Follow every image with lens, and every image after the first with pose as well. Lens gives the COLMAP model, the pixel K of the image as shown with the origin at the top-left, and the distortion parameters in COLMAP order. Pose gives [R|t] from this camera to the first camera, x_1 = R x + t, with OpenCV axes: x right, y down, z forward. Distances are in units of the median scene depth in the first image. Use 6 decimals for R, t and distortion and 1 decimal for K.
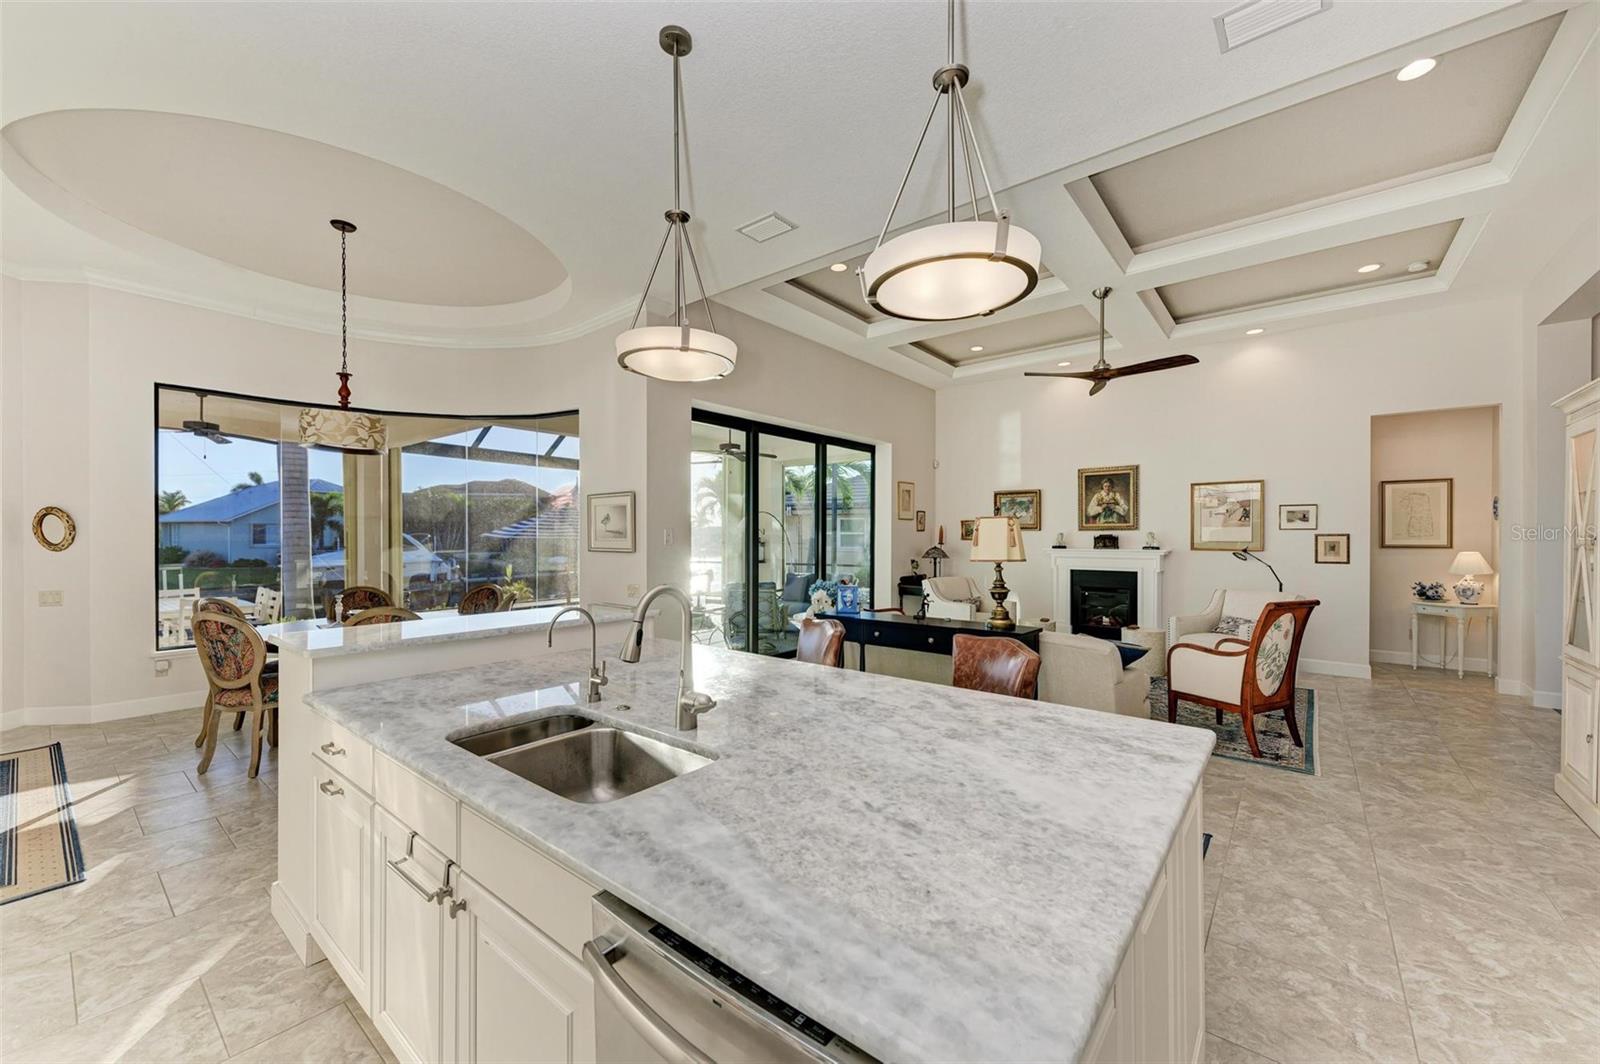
lens RADIAL K [[613.4, 0, 802.2], [0, 613.4, 538.0], [0, 0, 1]] dist [0.023442, -0.007264]
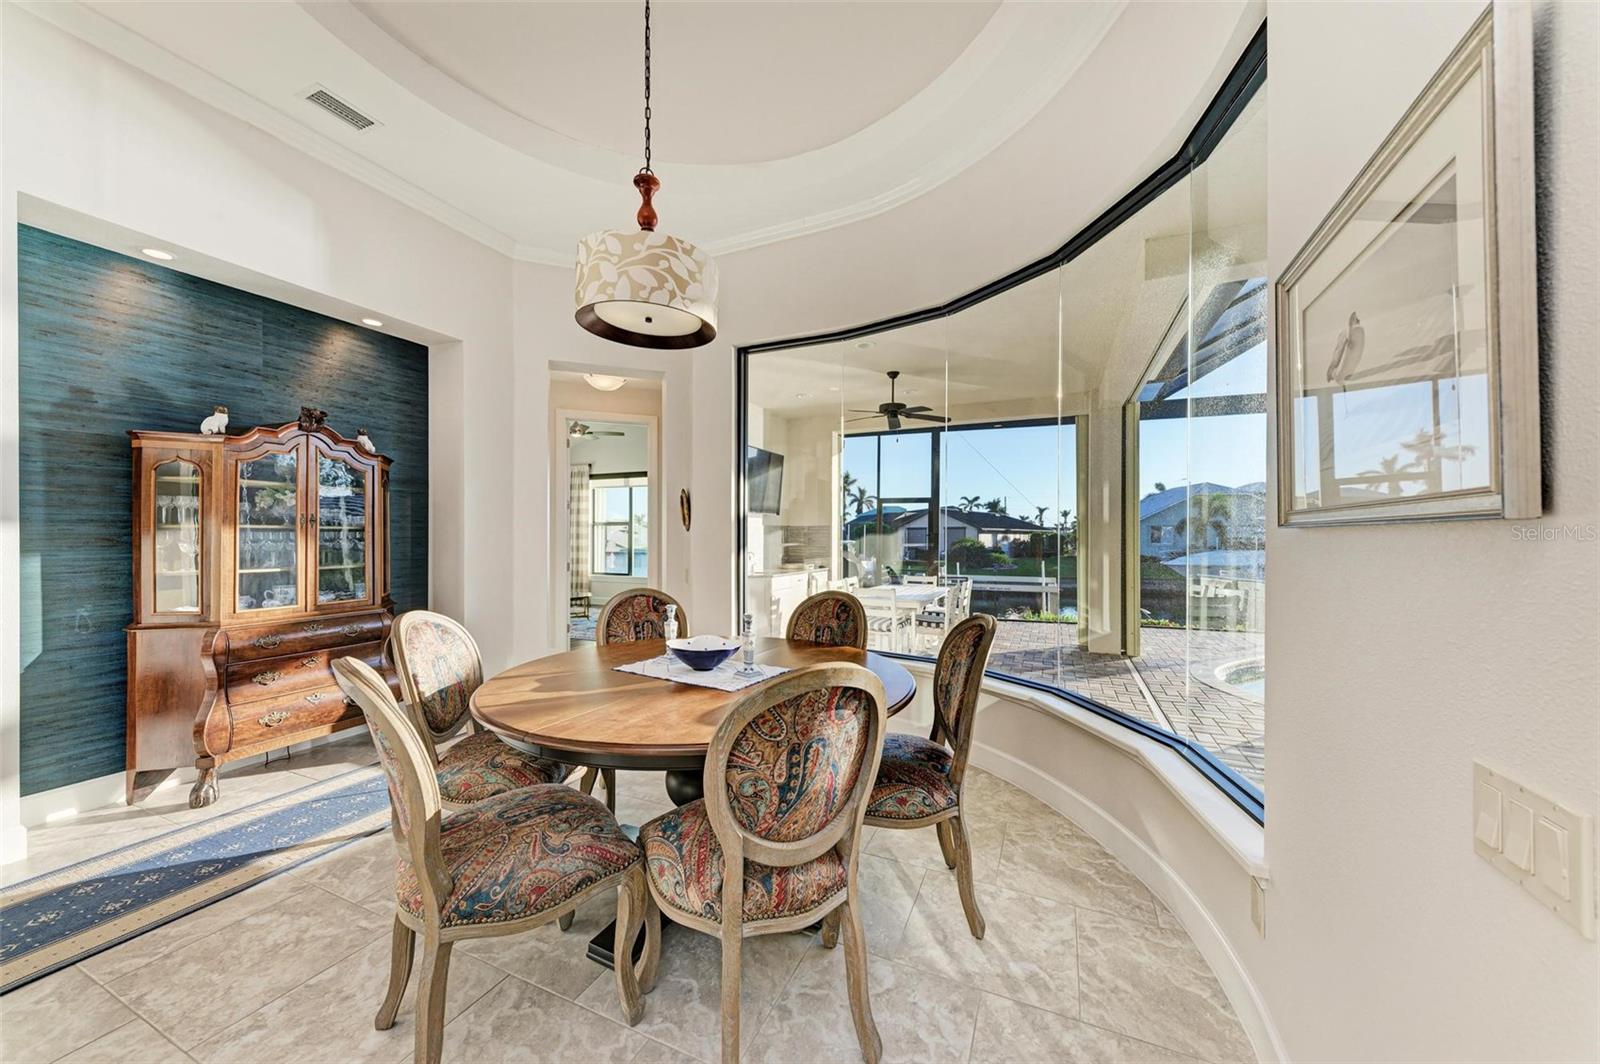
lens RADIAL K [[567.0, 0, 802.2], [0, 567.0, 537.3], [0, 0, 1]] dist [0.019770, -0.006044]
pose [[0.247296, 0.001078, -0.968939, -0.161936], [-0.006080, 0.999981, -0.000439, 0.022157], [0.968921, 0.006000, 0.247298, 0.667808]]
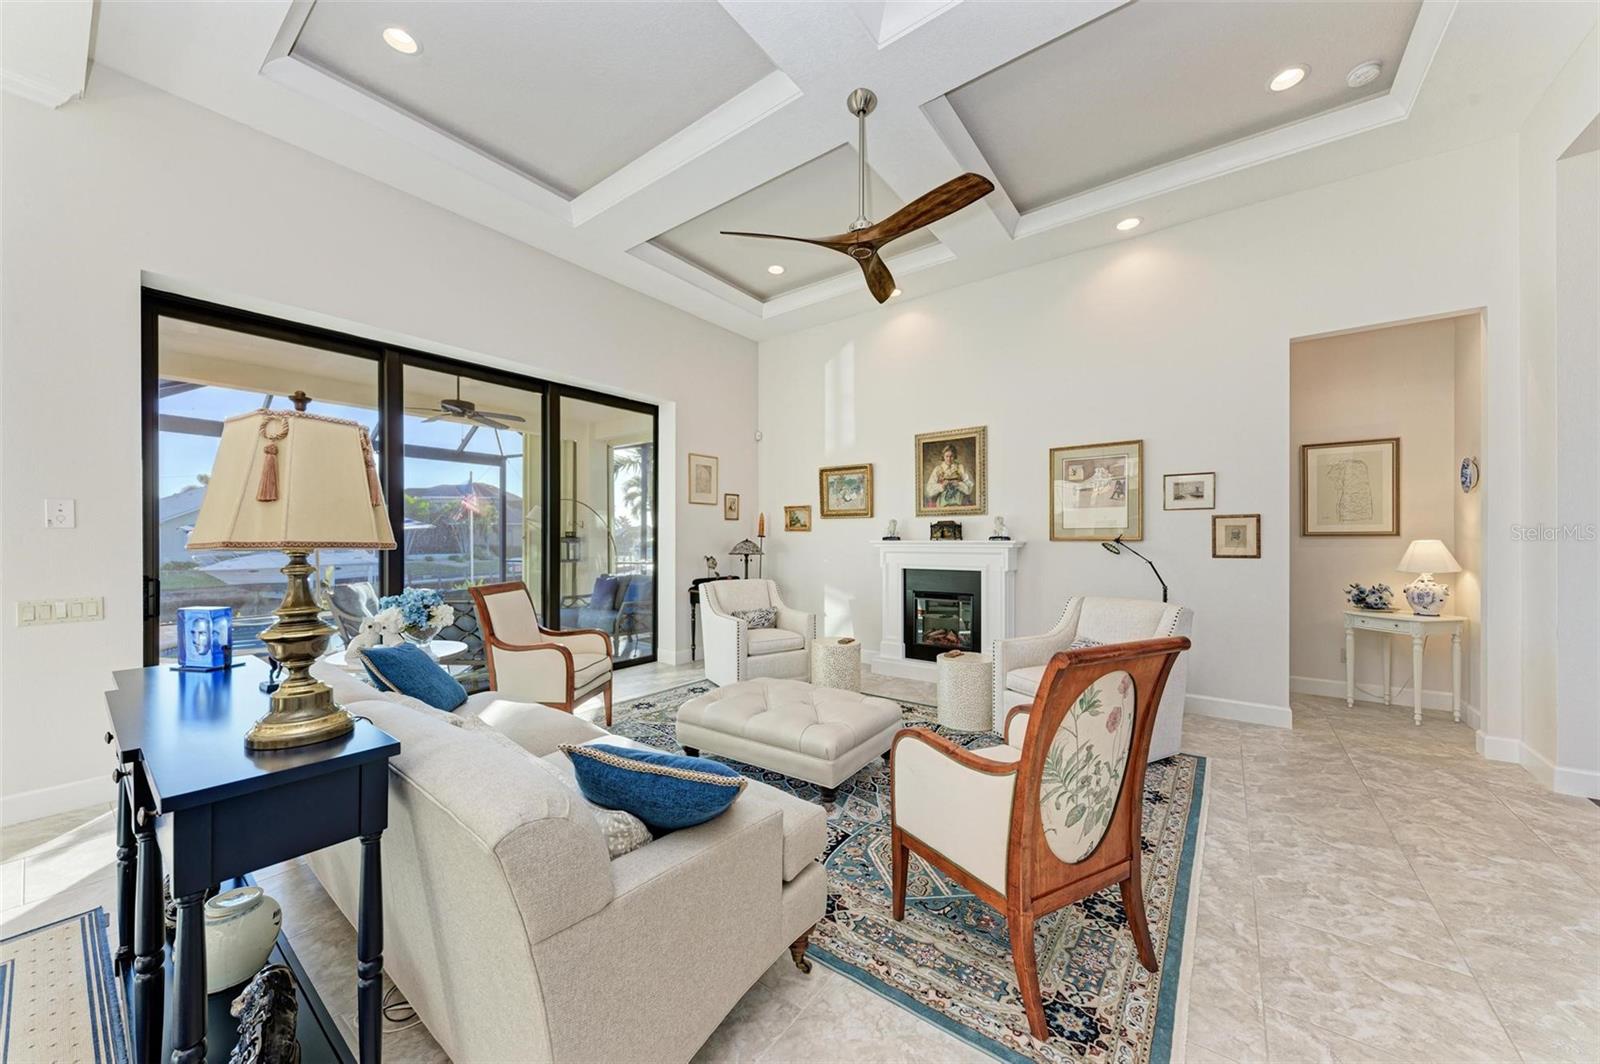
lens RADIAL K [[567.0, 0, 802.2], [0, 567.0, 537.3], [0, 0, 1]] dist [0.019770, -0.006044]
pose [[0.999067, -0.002383, 0.043116, 0.334811], [0.002590, 0.999985, -0.004741, 0.019346], [-0.043104, 0.004848, 0.999059, 0.376043]]
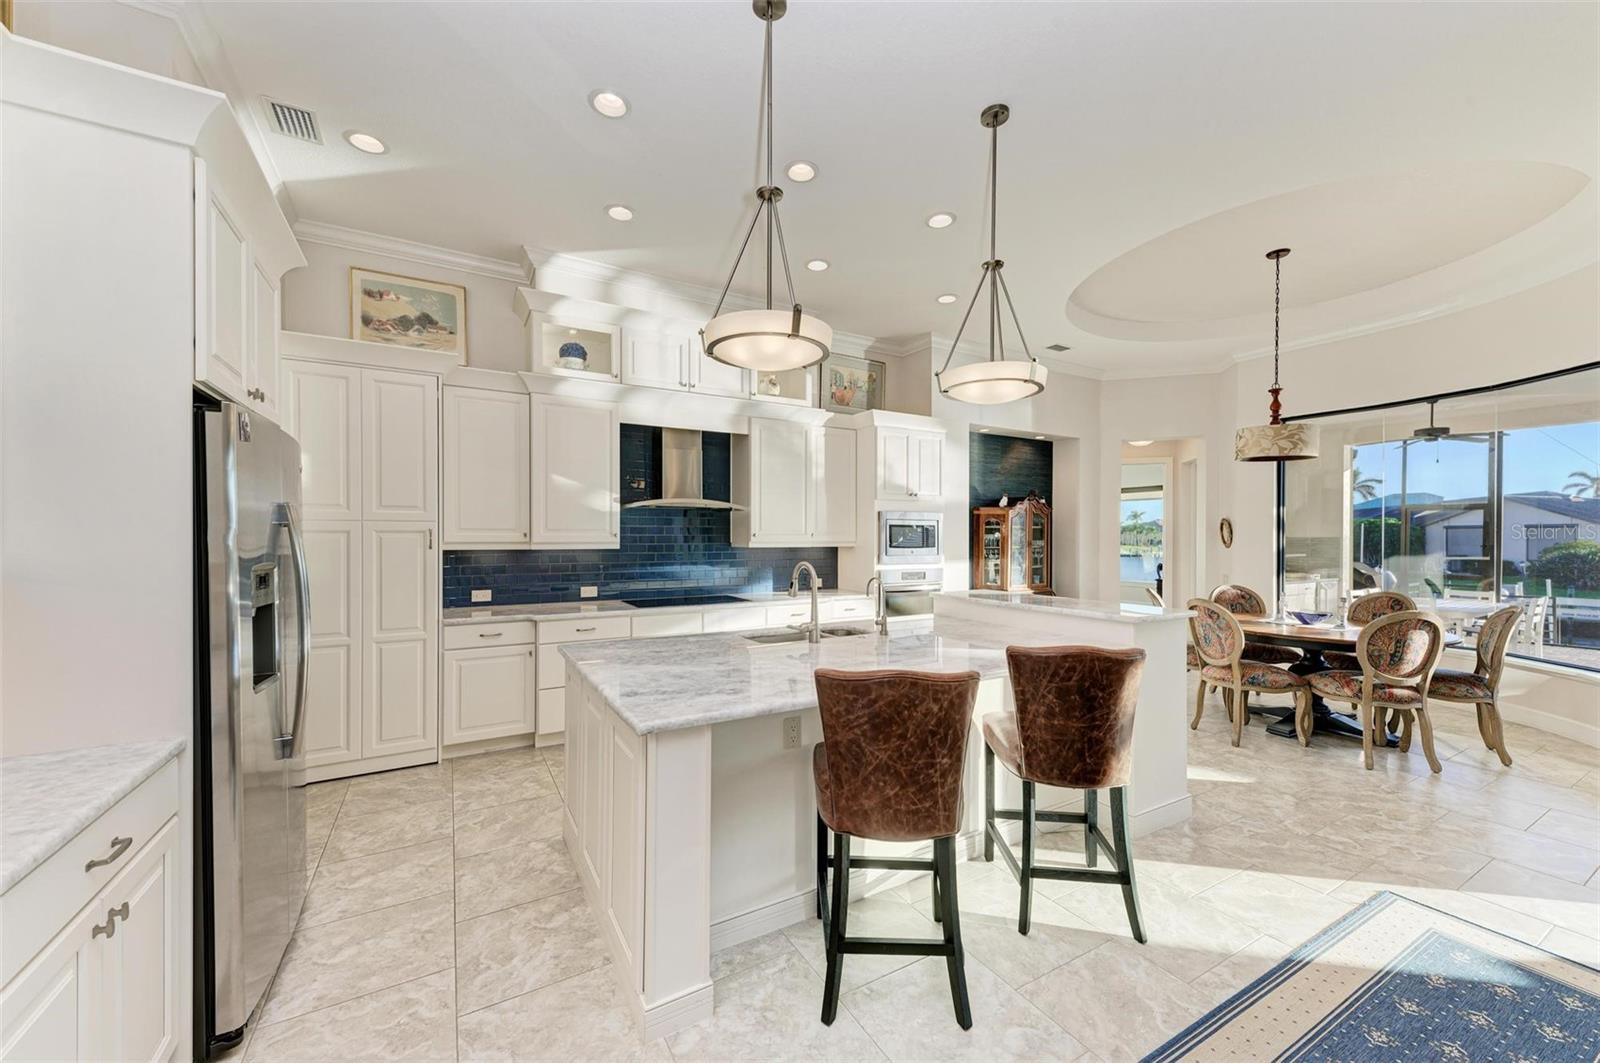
lens RADIAL K [[613.4, 0, 802.2], [0, 613.4, 537.5], [0, 0, 1]] dist [0.023442, -0.007264]
pose [[-0.358162, 0.001472, -0.933658, 0.382974], [-0.005510, 0.999978, 0.003690, -0.001920], [0.933643, 0.006466, -0.358146, 0.406515]]
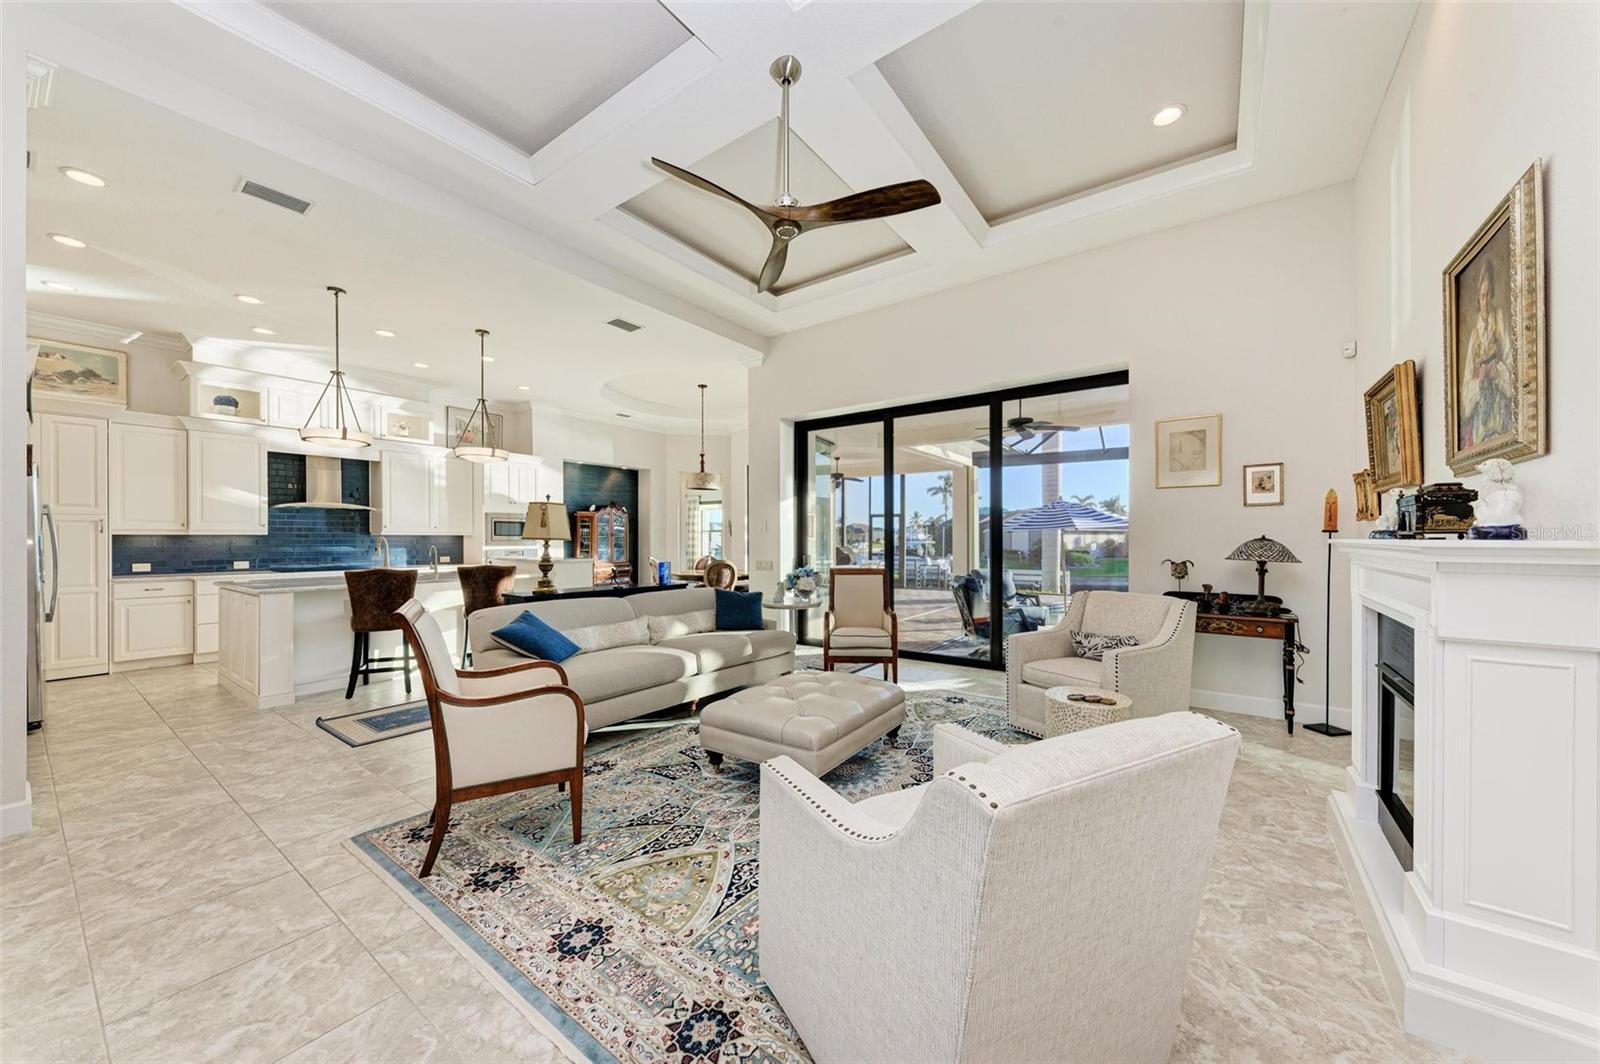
lens RADIAL K [[567.0, 0, 802.2], [0, 567.0, 537.3], [0, 0, 1]] dist [0.019770, -0.006044]
pose [[0.055093, -0.001537, -0.998480, 0.833278], [-0.000519, 0.999999, -0.001568, 0.019657], [0.998481, 0.000604, 0.055092, 0.818278]]
